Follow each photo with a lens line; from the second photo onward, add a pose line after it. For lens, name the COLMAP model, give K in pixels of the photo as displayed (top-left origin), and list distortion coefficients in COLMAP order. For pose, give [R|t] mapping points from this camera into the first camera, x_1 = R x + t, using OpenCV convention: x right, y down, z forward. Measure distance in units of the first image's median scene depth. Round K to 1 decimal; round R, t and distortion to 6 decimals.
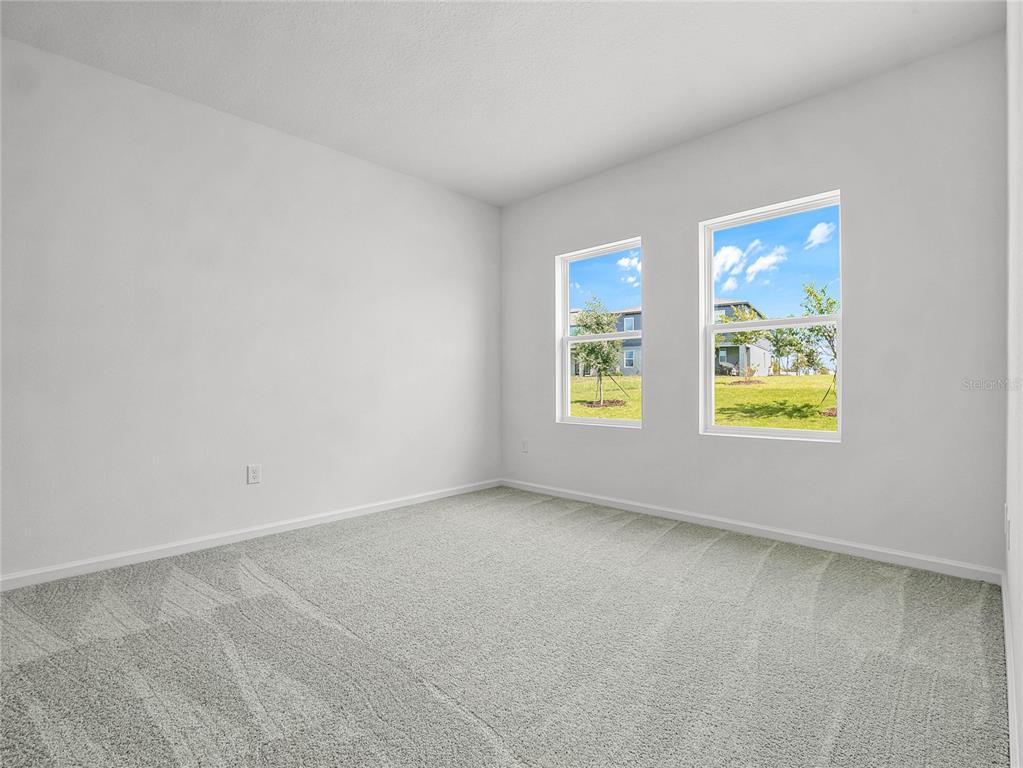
lens RADIAL K [[502.3, 0, 513.2], [0, 502.3, 372.9], [0, 0, 1]] dist [0.001091, -0.000627]
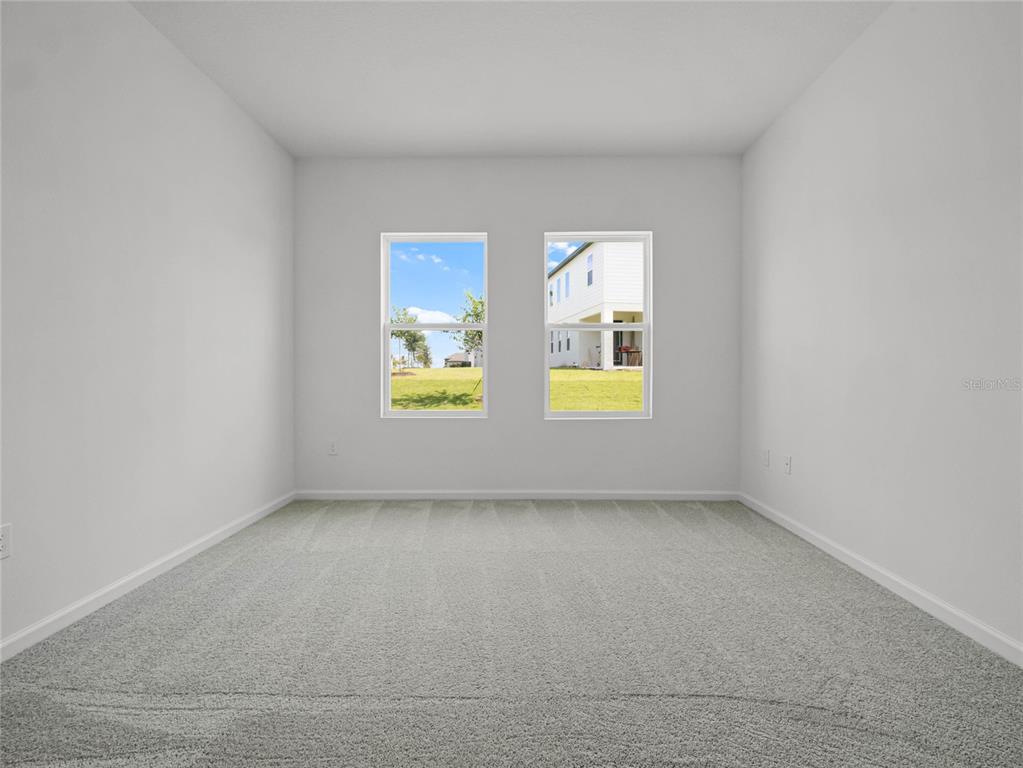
lens RADIAL K [[502.3, 0, 513.2], [0, 502.3, 372.9], [0, 0, 1]] dist [0.001091, -0.000627]
pose [[0.737704, 0.002914, 0.675118, -0.359340], [-0.013813, 0.999847, 0.010778, 0.003875], [-0.674983, -0.017276, 0.737631, 0.178591]]
